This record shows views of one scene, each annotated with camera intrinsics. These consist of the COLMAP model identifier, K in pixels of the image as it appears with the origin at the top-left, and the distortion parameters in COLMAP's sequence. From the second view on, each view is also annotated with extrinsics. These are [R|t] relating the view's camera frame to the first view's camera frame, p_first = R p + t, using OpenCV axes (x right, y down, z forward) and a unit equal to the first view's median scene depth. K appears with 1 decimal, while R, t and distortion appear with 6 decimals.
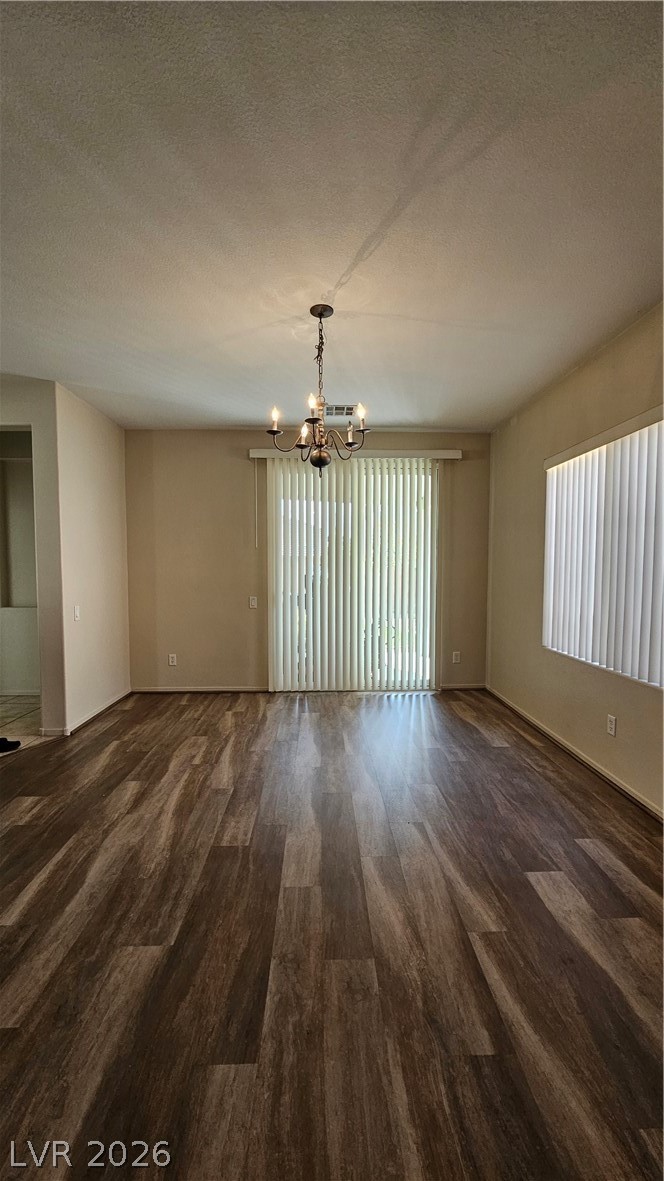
lens RADIAL K [[497.6, 0, 332.0], [0, 497.6, 590.5], [0, 0, 1]] dist [0.000205, -0.000057]
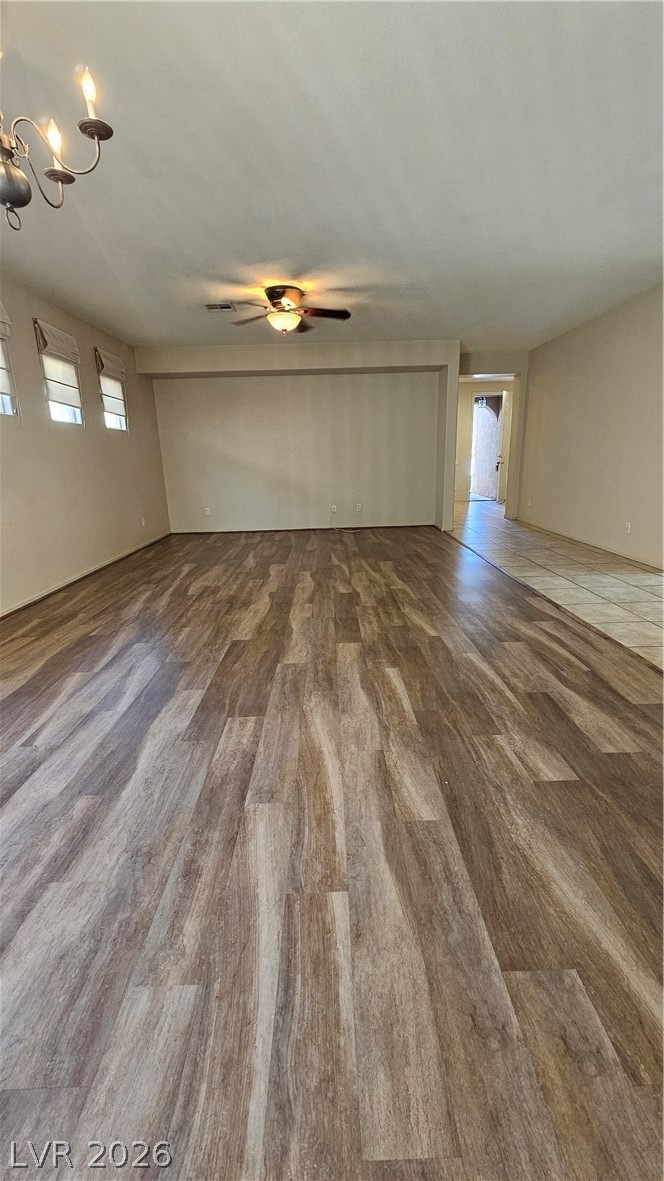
lens RADIAL K [[480.1, 0, 332.0], [0, 480.1, 590.5], [0, 0, 1]] dist [-0.001963, -0.000038]
pose [[-0.999607, 0.023376, 0.015472, -0.350868], [0.027097, 0.947135, 0.319689, -0.026160], [-0.007181, 0.319983, -0.947396, 1.618517]]
